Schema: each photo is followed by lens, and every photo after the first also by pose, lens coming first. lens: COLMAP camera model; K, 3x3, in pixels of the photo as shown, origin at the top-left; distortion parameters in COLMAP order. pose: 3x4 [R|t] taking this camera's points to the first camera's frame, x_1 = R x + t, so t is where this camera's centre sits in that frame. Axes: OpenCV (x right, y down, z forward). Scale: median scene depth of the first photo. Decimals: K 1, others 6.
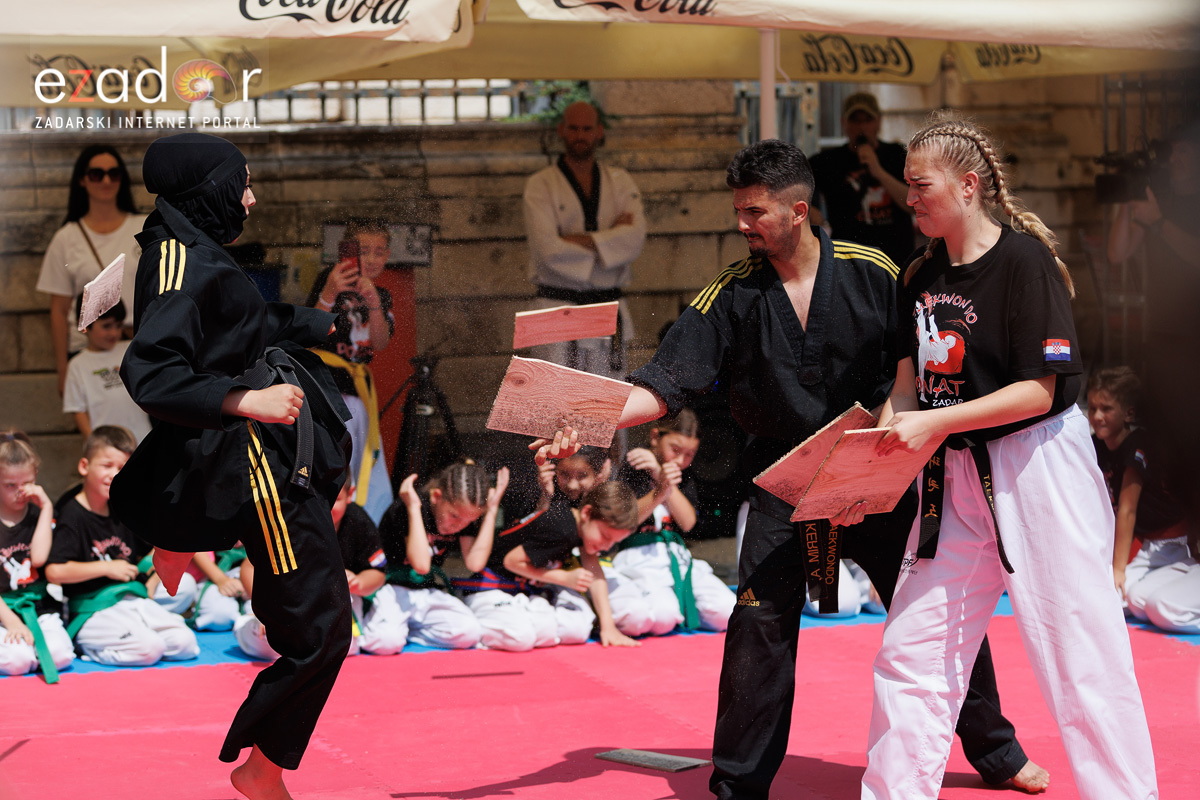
lens RADIAL K [[3096.6, 0, 600.0], [0, 3096.6, 400.0], [0, 0, 1]] dist [-0.091208, -0.163778]
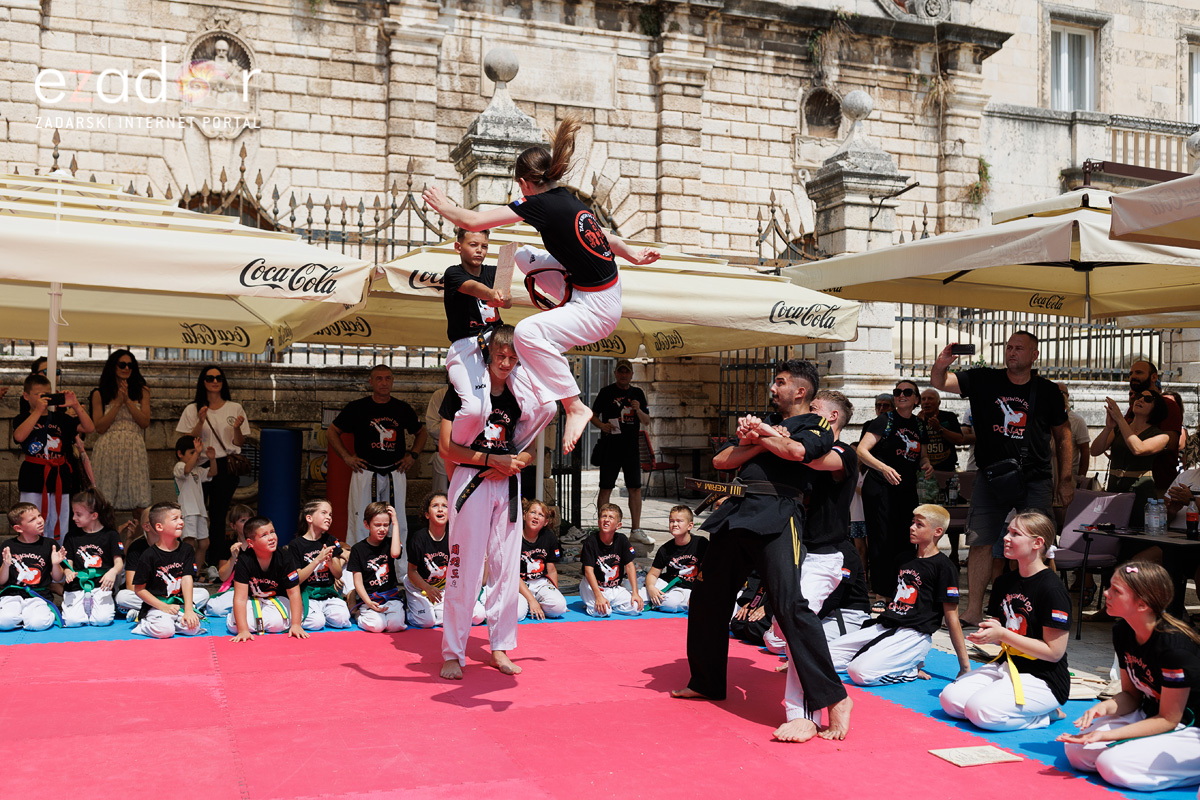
lens RADIAL K [[1193.9, 0, 600.0], [0, 1193.9, 400.0], [0, 0, 1]] dist [0.028865, 0.003835]
pose [[0.998783, 0.034935, 0.034801, 0.057033], [-0.031316, 0.994534, -0.099607, 0.008501], [-0.038090, 0.098396, 0.994418, 0.196583]]
